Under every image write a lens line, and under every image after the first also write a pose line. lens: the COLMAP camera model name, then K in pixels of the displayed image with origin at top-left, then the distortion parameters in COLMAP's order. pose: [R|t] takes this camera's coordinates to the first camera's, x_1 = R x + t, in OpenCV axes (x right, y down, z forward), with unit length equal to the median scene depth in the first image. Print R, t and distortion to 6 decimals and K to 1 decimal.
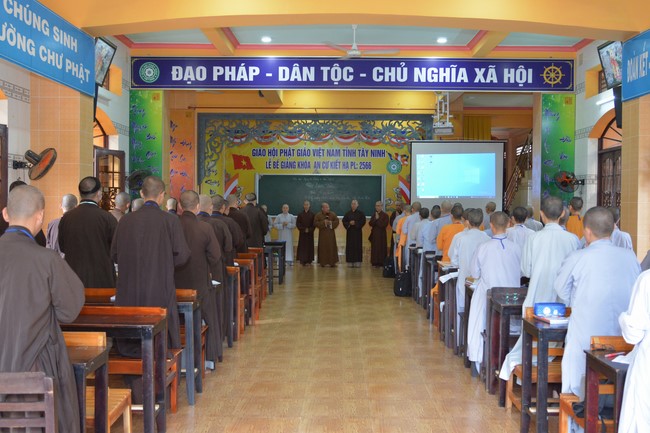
lens RADIAL K [[876.7, 0, 326.0], [0, 876.7, 215.8], [0, 0, 1]] dist [-0.034489, 0.000000]
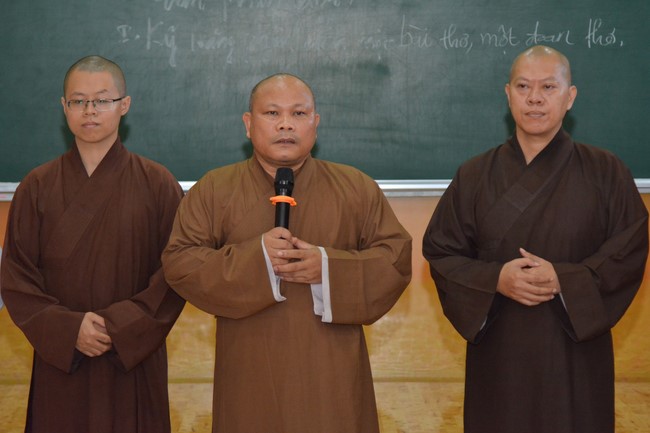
lens RADIAL K [[3149.1, 0, 324.0], [0, 3149.1, 217.4], [0, 0, 1]] dist [0.191288, 0.000000]
pose [[0.999883, -0.013458, 0.007282, 0.002751], [0.013228, 0.999442, 0.030686, -0.008380], [-0.007691, -0.030586, 0.999503, 0.532947]]
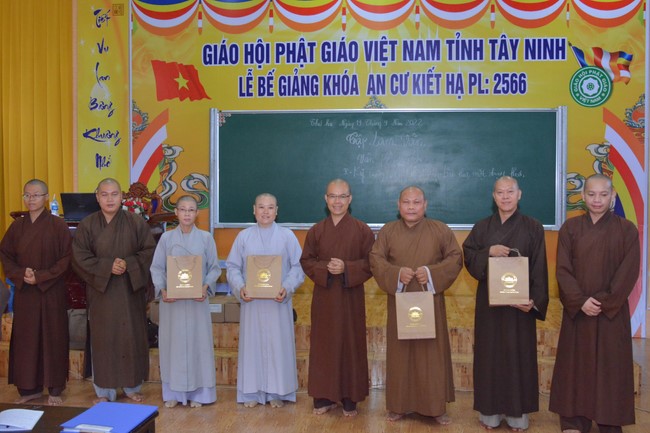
lens RADIAL K [[876.7, 0, 310.9], [0, 876.7, 241.5], [0, 0, 1]] dist [-0.034489, 0.000000]
pose [[0.996075, -0.000786, -0.088506, -0.005076], [0.005235, 0.998733, 0.050044, -0.010702], [0.088354, -0.050311, 0.994818, 0.629618]]
